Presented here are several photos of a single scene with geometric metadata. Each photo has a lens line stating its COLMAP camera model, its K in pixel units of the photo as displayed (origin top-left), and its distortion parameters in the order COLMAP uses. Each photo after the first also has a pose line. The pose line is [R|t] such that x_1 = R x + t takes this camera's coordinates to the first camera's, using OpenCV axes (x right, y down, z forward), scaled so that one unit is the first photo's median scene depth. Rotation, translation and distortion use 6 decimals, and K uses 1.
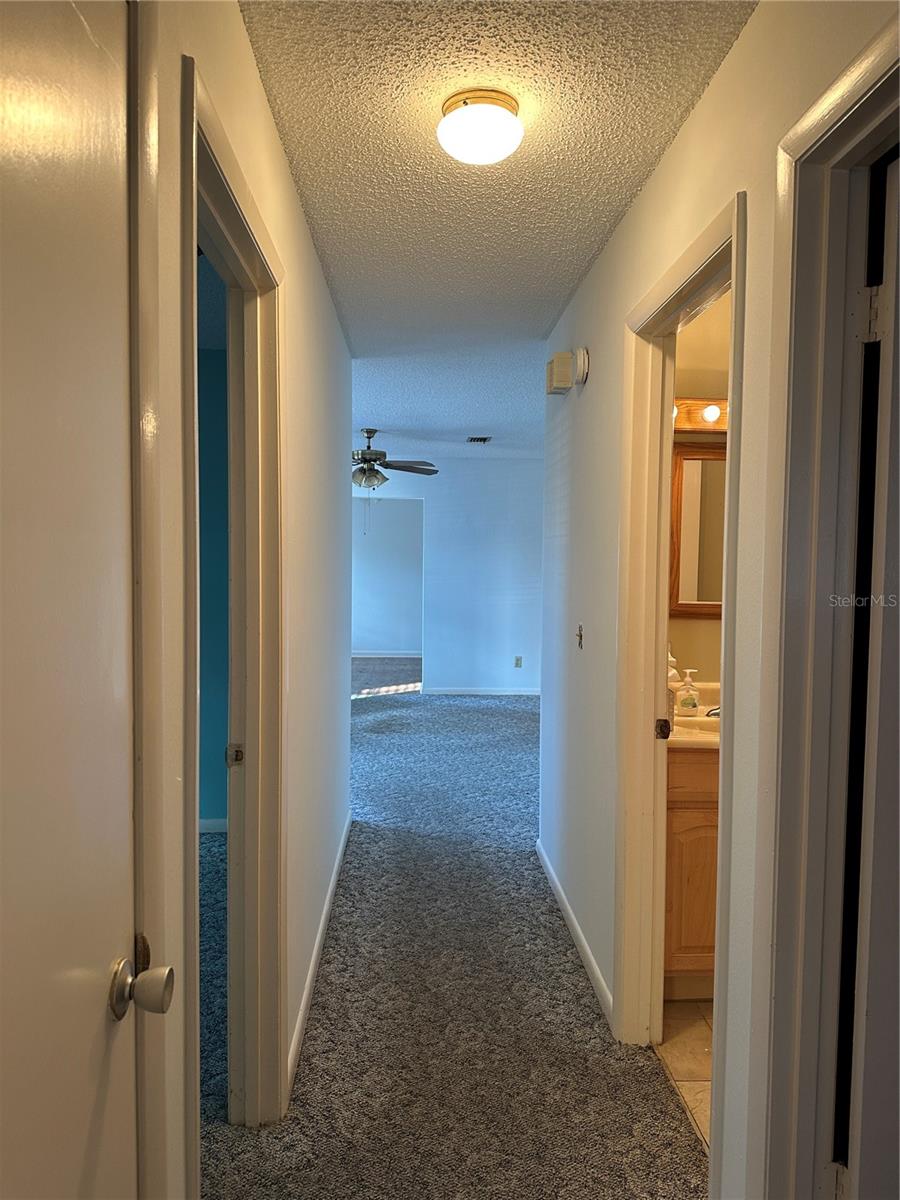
lens RADIAL K [[833.1, 0, 450.0], [0, 833.1, 600.0], [0, 0, 1]] dist [0.009262, -0.025550]
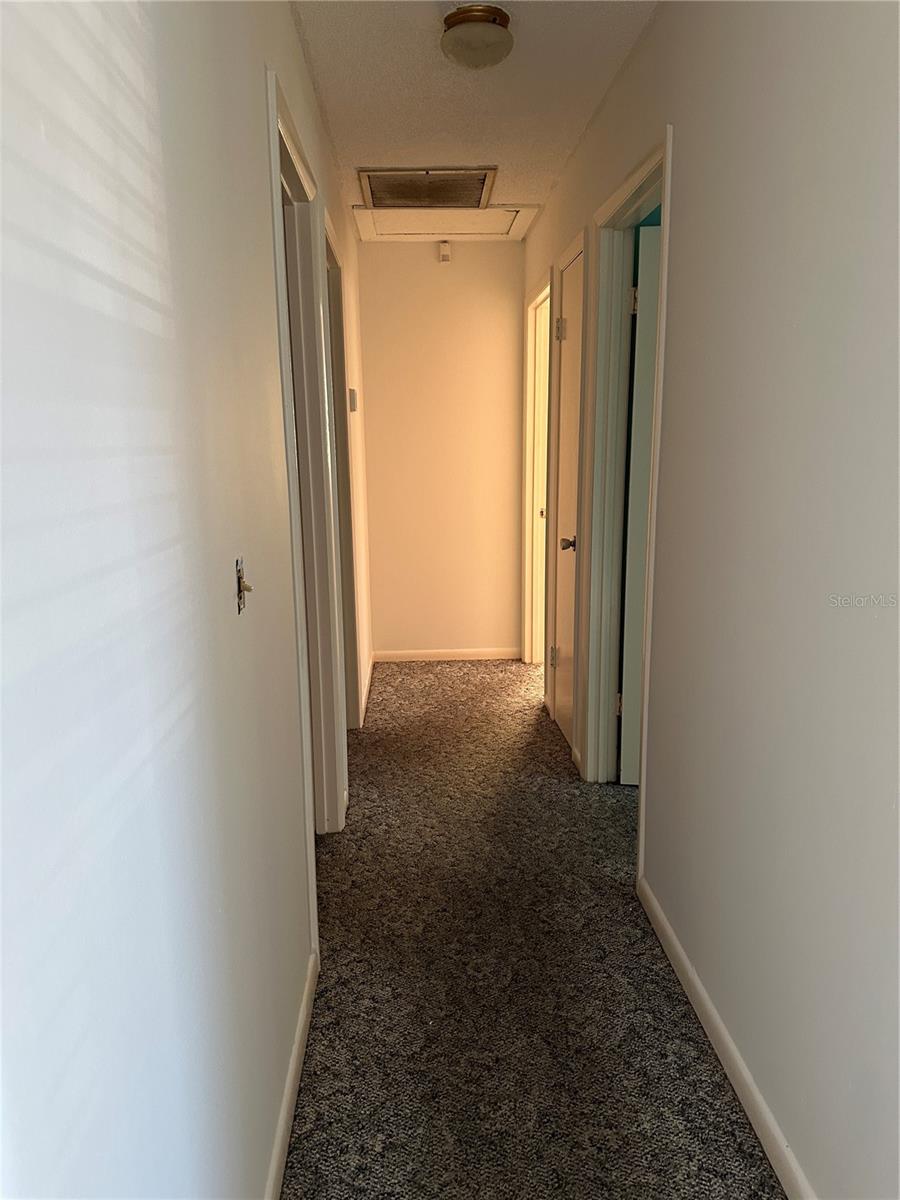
lens RADIAL K [[833.1, 0, 450.0], [0, 833.1, 600.0], [0, 0, 1]] dist [0.009262, -0.025550]
pose [[-0.999993, -0.003413, 0.001792, 0.056048], [-0.002882, 0.970665, 0.240417, -0.063338], [-0.002560, 0.240410, -0.970668, 1.692433]]
